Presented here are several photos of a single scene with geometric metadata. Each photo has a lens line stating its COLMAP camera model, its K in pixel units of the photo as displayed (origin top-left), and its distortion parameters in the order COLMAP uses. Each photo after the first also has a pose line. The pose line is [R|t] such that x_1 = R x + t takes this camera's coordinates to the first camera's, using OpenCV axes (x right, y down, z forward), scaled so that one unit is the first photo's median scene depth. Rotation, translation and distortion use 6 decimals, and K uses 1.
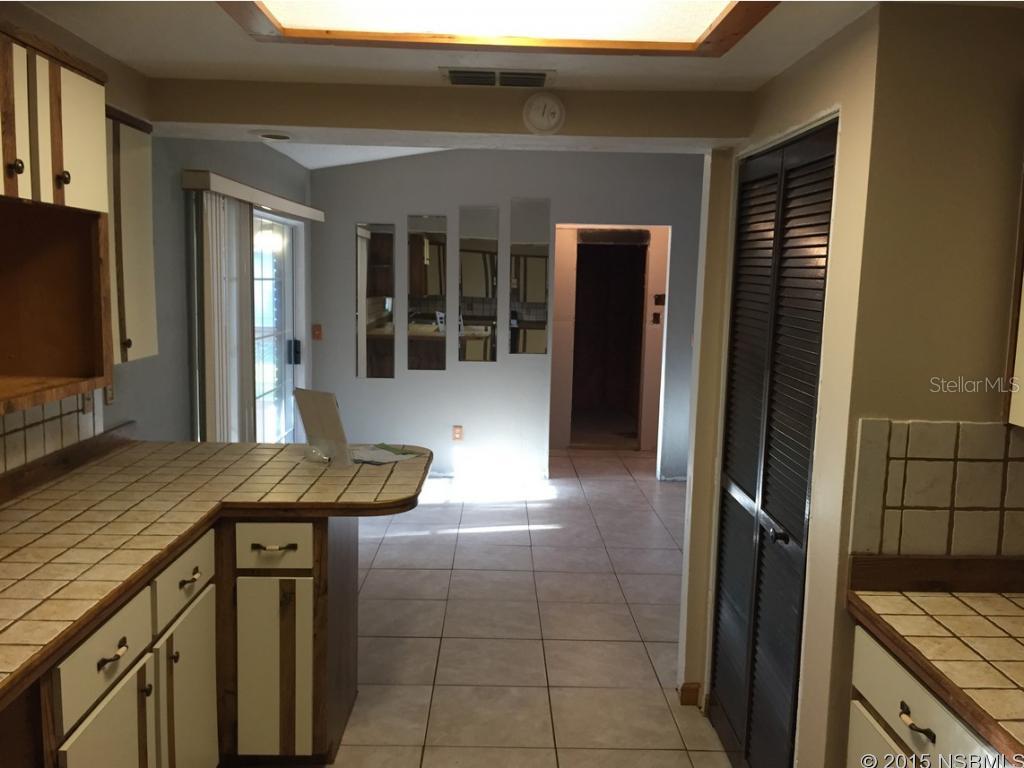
lens RADIAL K [[875.8, 0, 515.0], [0, 875.8, 372.9], [0, 0, 1]] dist [0.015402, -0.026093]
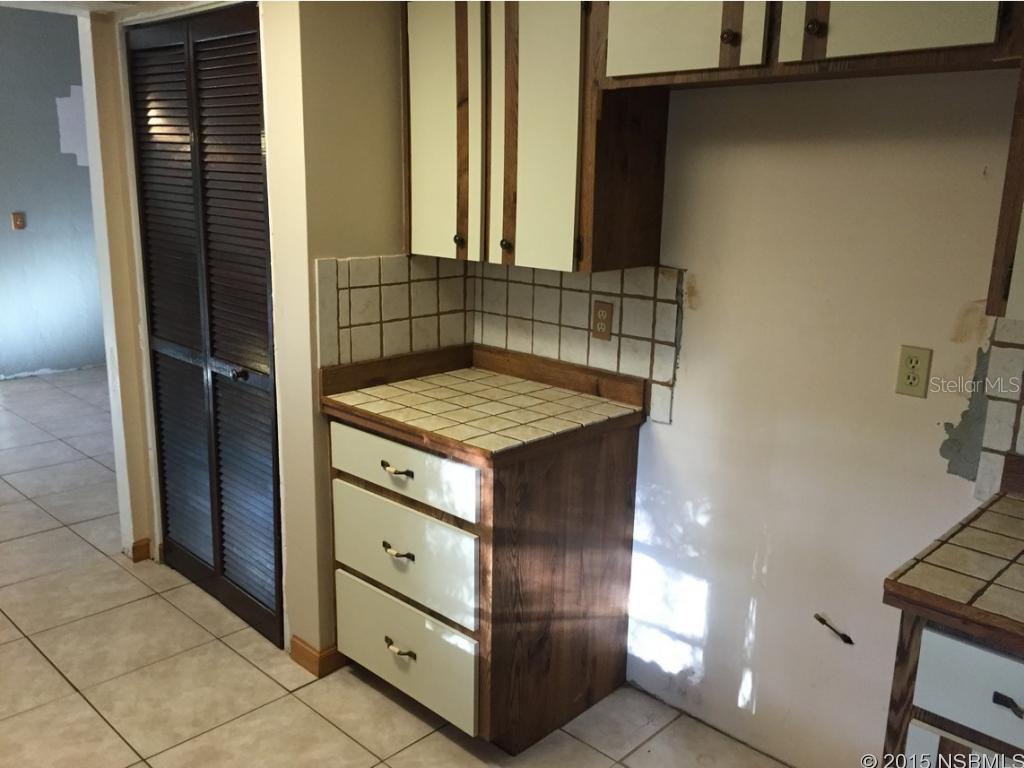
lens RADIAL K [[875.8, 0, 509.5], [0, 875.8, 388.0], [0, 0, 1]] dist [0.015402, -0.026093]
pose [[0.714016, -0.179975, 0.676602, -0.281948], [0.077682, 0.980794, 0.178911, 0.029274], [-0.695807, -0.075185, 0.714283, -0.094378]]
